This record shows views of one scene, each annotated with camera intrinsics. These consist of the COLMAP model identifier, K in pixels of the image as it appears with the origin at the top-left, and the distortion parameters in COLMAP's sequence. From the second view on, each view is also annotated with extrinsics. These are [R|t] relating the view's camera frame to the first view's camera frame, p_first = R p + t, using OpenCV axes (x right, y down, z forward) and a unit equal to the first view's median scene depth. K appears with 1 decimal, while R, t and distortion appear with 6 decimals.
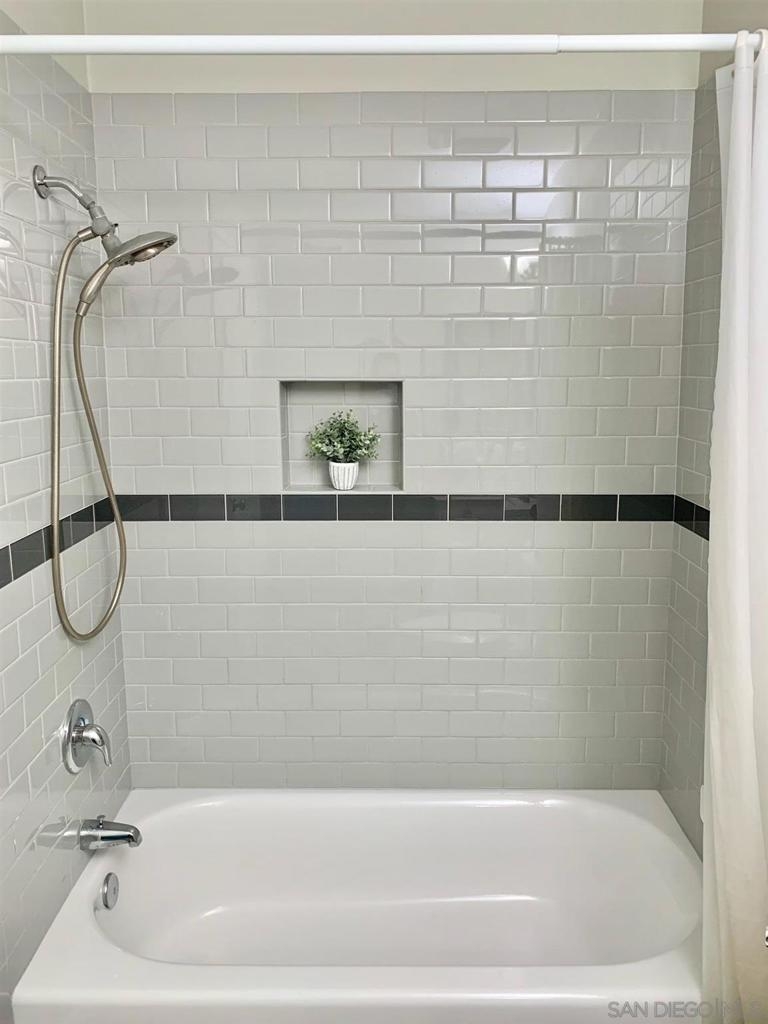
lens RADIAL K [[808.4, 0, 384.0], [0, 808.4, 512.0], [0, 0, 1]] dist [0.095821, -0.137156]
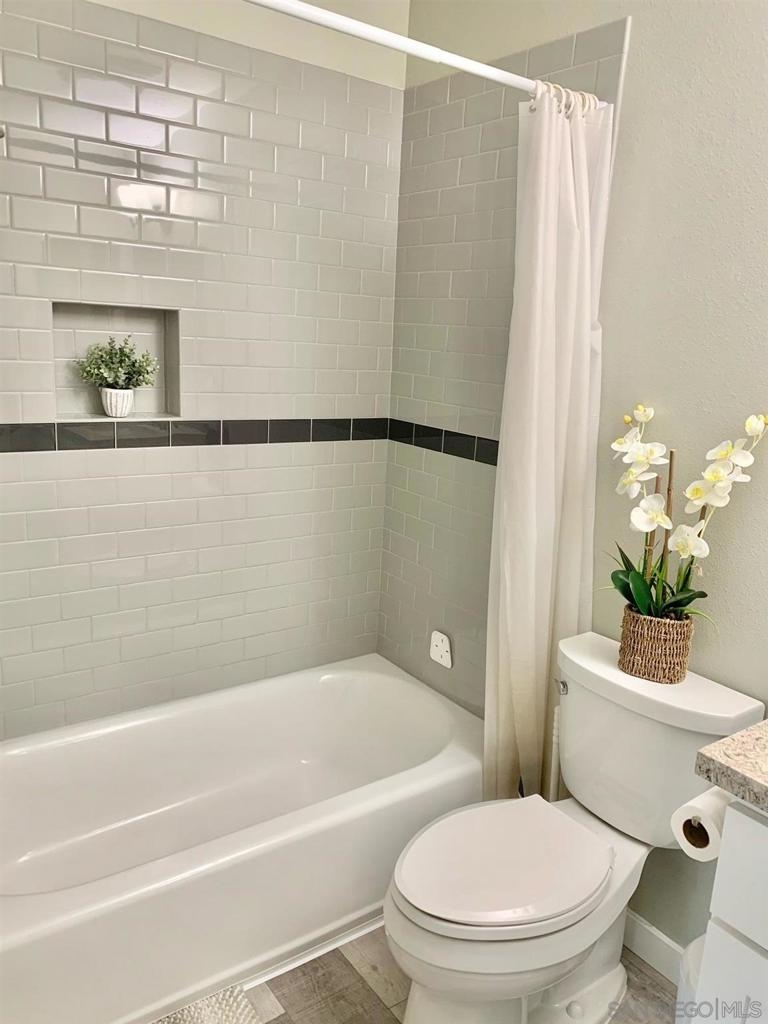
lens RADIAL K [[795.1, 0, 384.0], [0, 795.1, 512.0], [0, 0, 1]] dist [0.003884, -0.004625]
pose [[0.797207, -0.083557, 0.597895, -0.385273], [0.029266, 0.994560, 0.099969, 0.000190], [-0.602996, -0.062199, 0.795316, 0.024494]]
